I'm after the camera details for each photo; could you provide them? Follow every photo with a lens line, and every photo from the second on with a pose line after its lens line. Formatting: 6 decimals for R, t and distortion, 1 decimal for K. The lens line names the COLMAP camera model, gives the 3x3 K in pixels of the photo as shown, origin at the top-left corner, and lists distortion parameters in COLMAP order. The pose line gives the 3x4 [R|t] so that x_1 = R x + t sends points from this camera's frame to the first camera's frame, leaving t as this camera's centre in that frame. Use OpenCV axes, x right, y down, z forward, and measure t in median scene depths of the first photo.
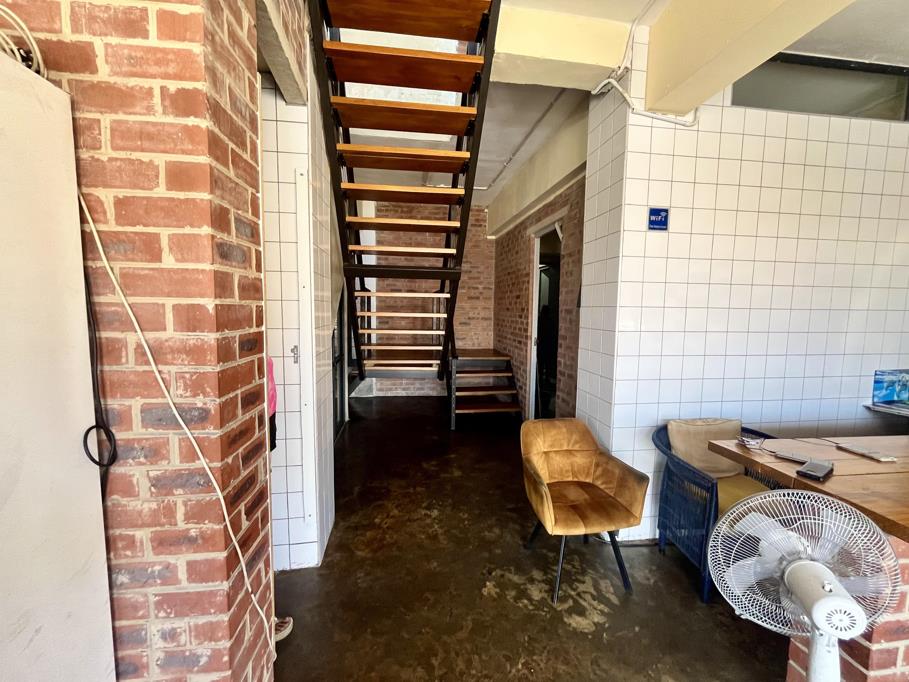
lens RADIAL K [[372.5, 0, 453.0], [0, 372.5, 341.2], [0, 0, 1]] dist [-0.000701, -0.000072]
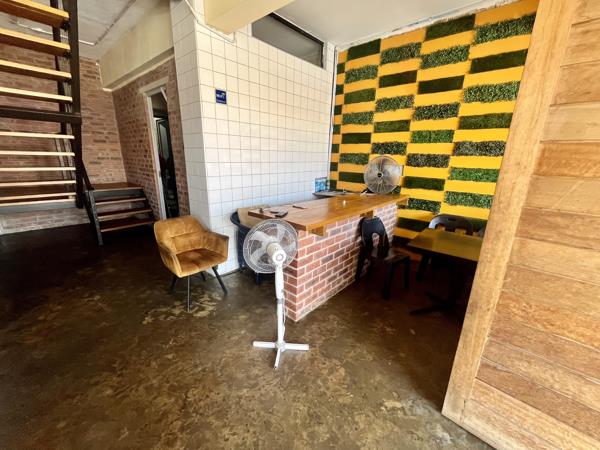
lens RADIAL K [[245.9, 0, 299.0], [0, 245.9, 225.1], [0, 0, 1]] dist [-0.000701, -0.000072]
pose [[0.759788, -0.172693, 0.626817, -0.003037], [0.046985, 0.976143, 0.211983, 0.032450], [-0.648471, -0.131611, 0.749776, -0.171088]]
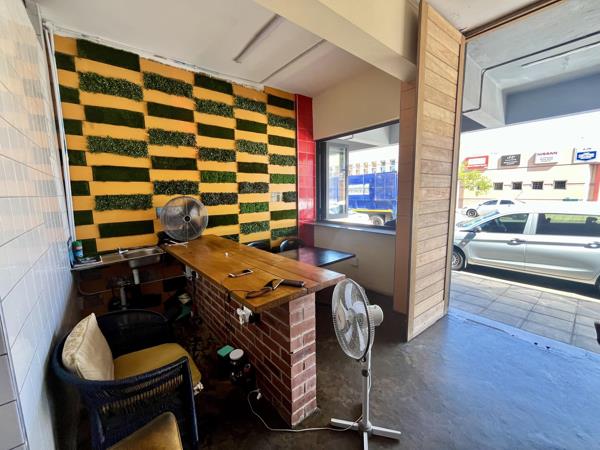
lens RADIAL K [[245.9, 0, 299.0], [0, 245.9, 225.1], [0, 0, 1]] dist [-0.000701, -0.000072]
pose [[-0.523790, -0.118899, 0.843509, -0.006404], [0.090074, 0.976929, 0.193639, -0.071591], [-0.847072, 0.177404, -0.500997, 0.712484]]
